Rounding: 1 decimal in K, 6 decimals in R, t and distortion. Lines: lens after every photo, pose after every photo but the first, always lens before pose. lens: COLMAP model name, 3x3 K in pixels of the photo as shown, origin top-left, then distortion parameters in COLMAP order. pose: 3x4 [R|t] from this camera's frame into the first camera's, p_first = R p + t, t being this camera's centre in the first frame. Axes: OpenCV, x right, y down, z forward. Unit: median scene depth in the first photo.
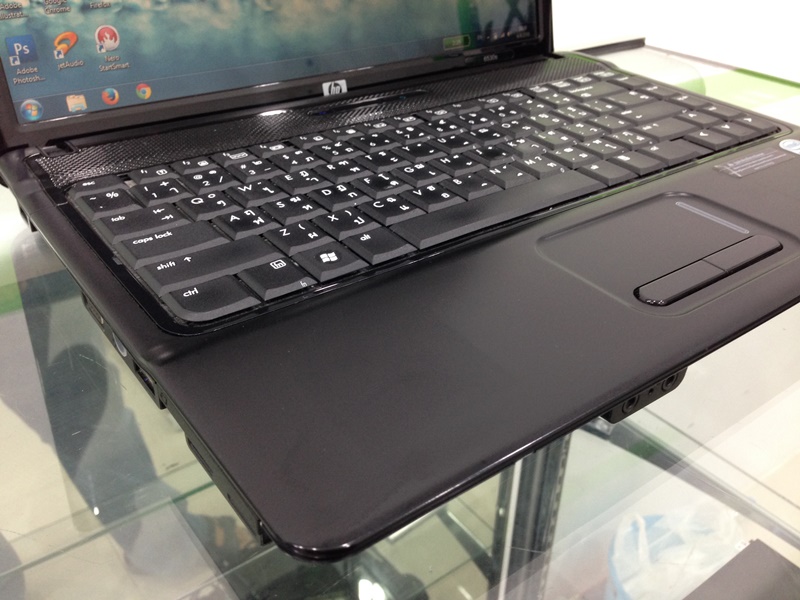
lens RADIAL K [[752.6, 0, 402.7], [0, 752.6, 301.1], [0, 0, 1]] dist [0.063595, -0.181133]
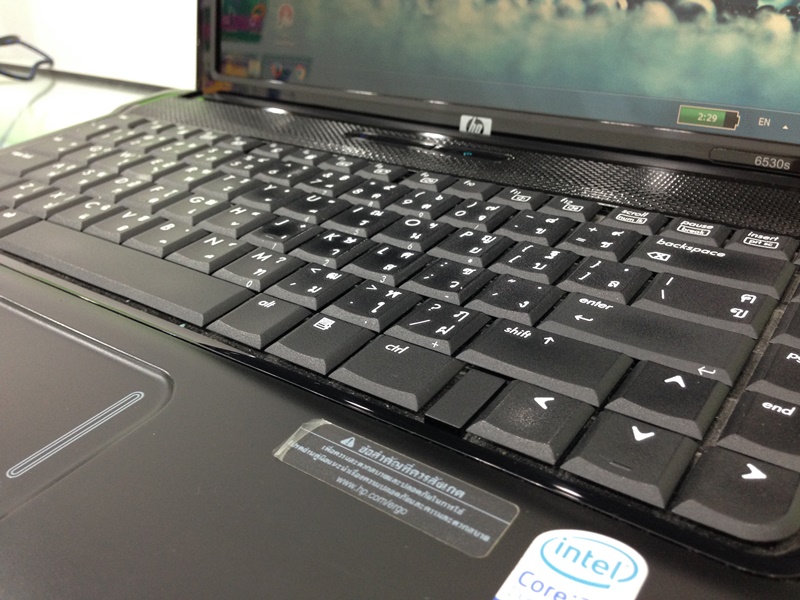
lens RADIAL K [[752.6, 0, 402.7], [0, 752.6, 301.1], [0, 0, 1]] dist [0.063595, -0.181133]
pose [[0.295891, 0.426786, -0.854577, 0.751587], [-0.447760, 0.852231, 0.270581, -0.367517], [0.843777, 0.302583, 0.443265, 0.785361]]
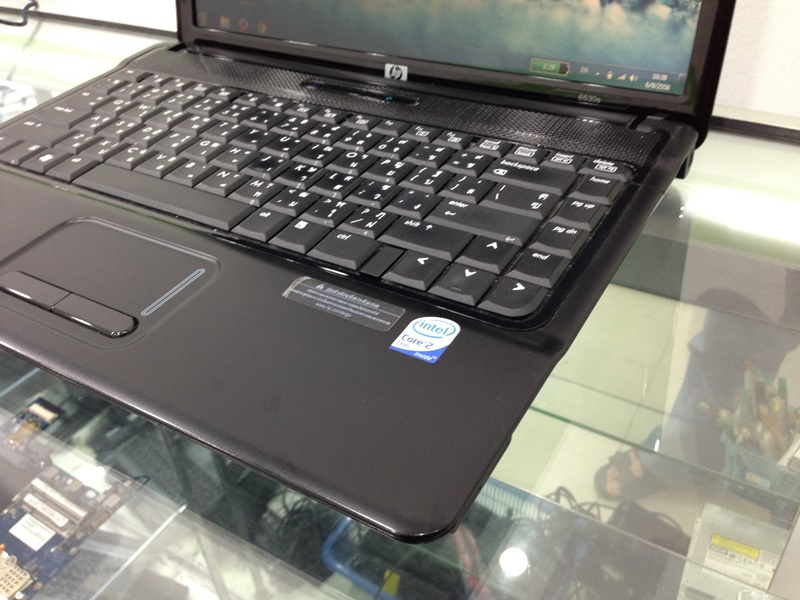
lens RADIAL K [[752.6, 0, 402.7], [0, 752.6, 301.1], [0, 0, 1]] dist [0.063595, -0.181133]
pose [[0.360526, 0.528401, -0.768643, 1.083823], [-0.414120, 0.829068, 0.375700, -0.502957], [0.835778, 0.182861, 0.517723, 0.625573]]
